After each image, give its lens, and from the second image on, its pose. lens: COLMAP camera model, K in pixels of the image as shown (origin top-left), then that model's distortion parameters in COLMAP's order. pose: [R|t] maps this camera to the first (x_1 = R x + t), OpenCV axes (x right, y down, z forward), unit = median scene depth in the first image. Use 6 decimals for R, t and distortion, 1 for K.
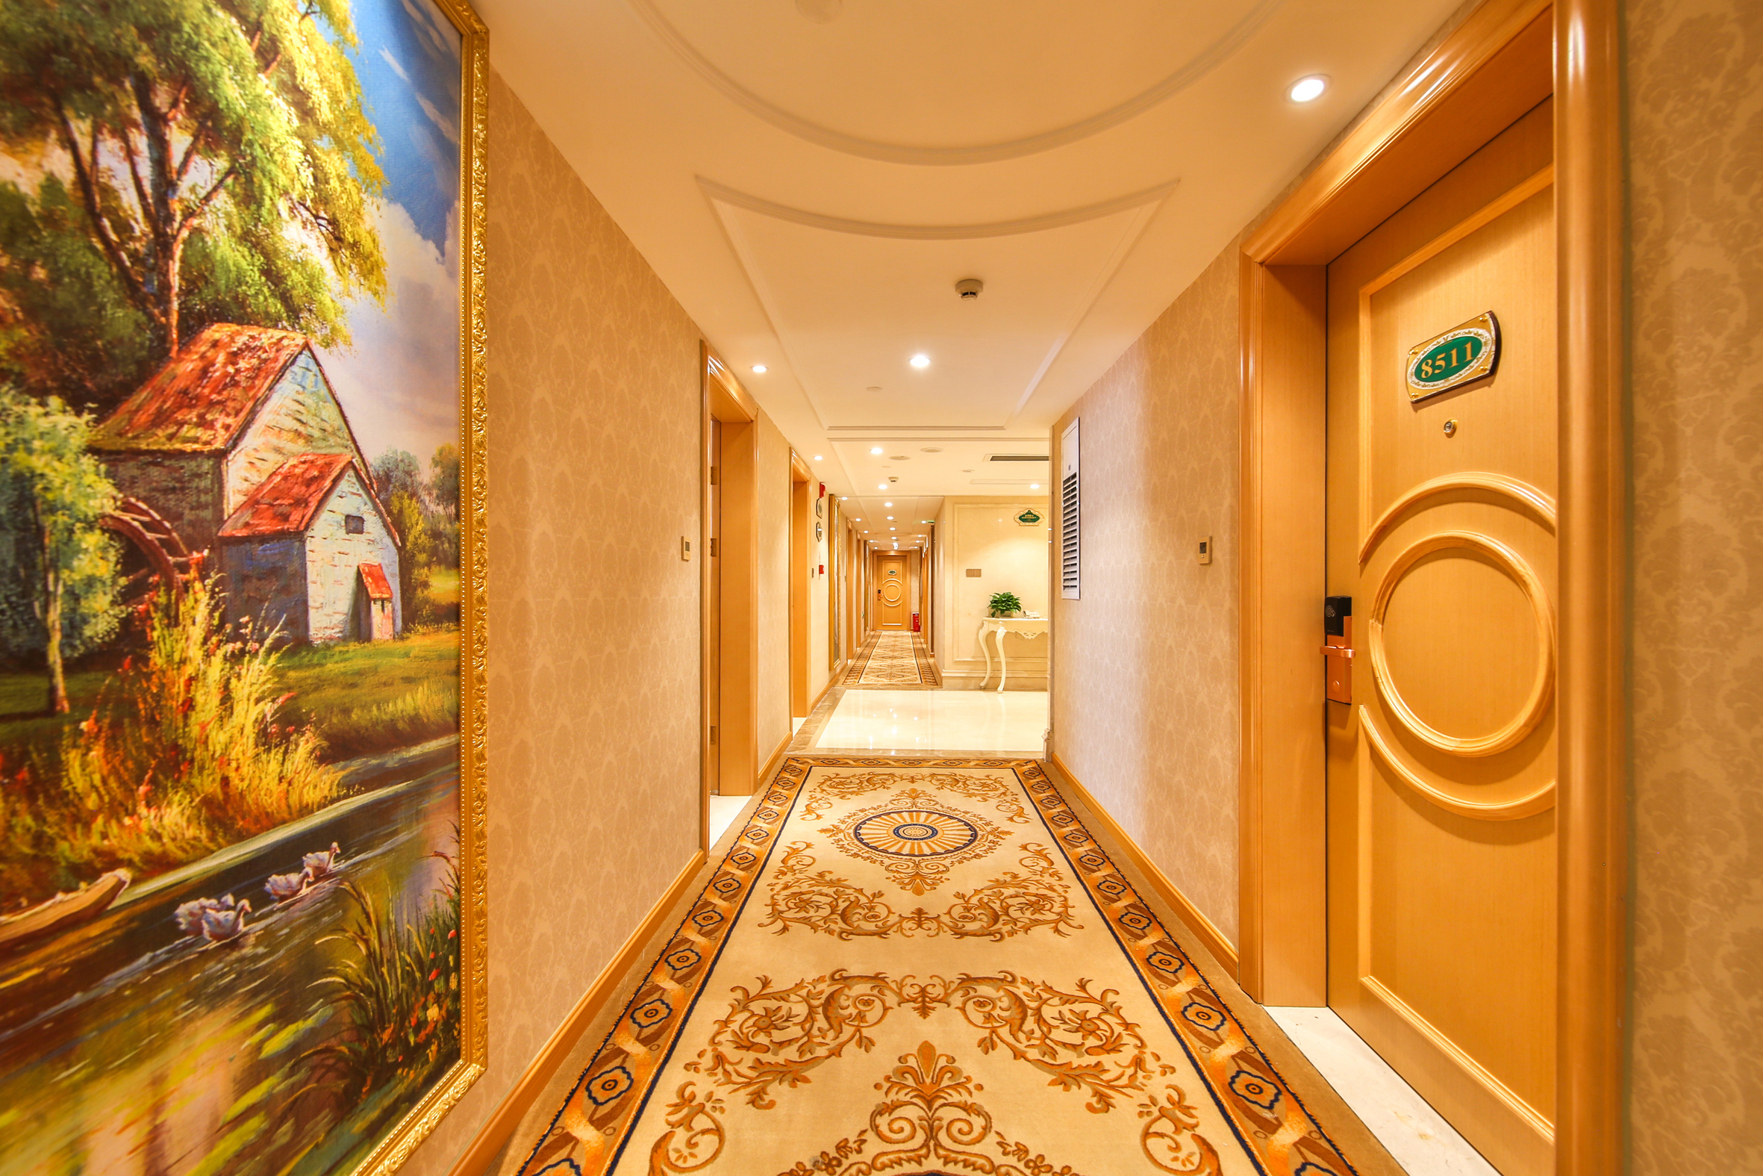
lens RADIAL K [[670.0, 0, 880.8], [0, 670.0, 582.3], [0, 0, 1]] dist [0.001860, -0.000514]
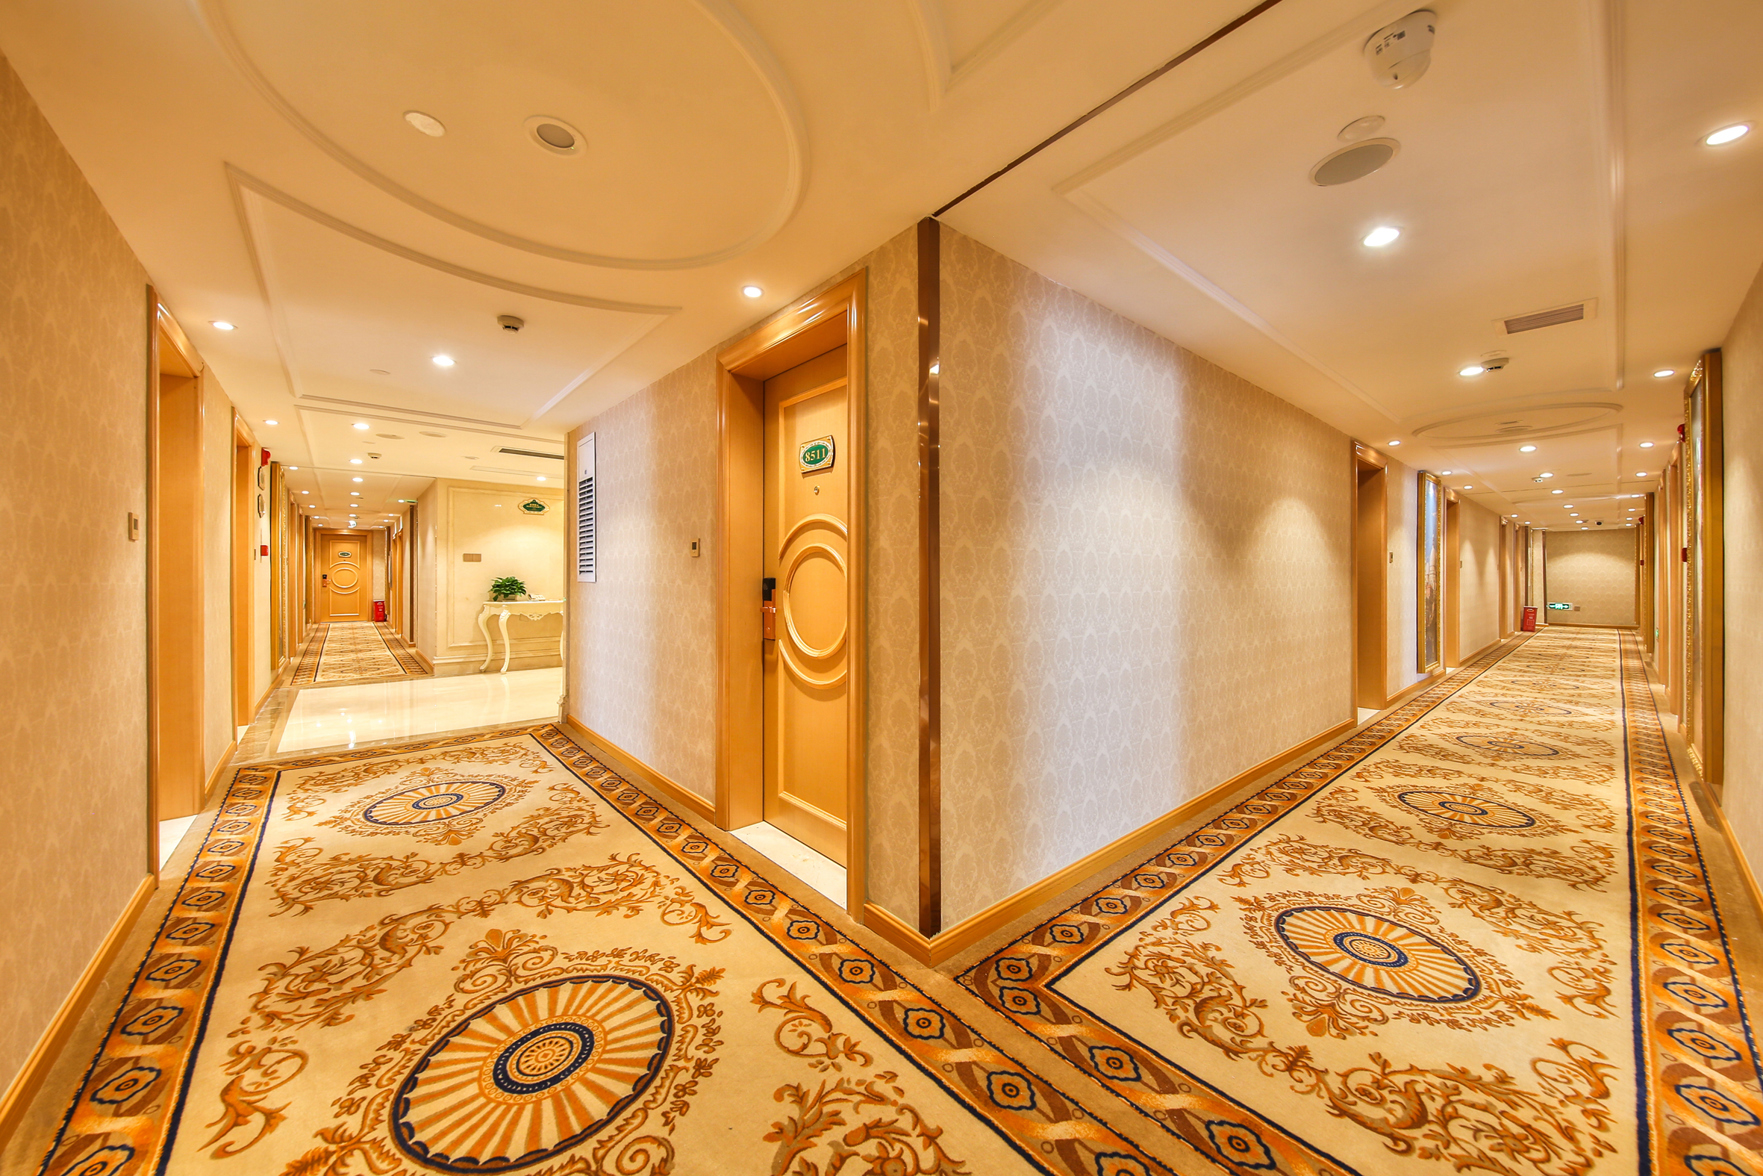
lens RADIAL K [[603.8, 0, 880.7], [0, 603.8, 581.6], [0, 0, 1]] dist [0.001222, -0.002714]
pose [[0.723650, -0.009052, 0.690108, -0.135783], [-0.006923, 0.999768, 0.020374, -0.002229], [-0.690132, -0.019521, 0.723420, -0.241130]]
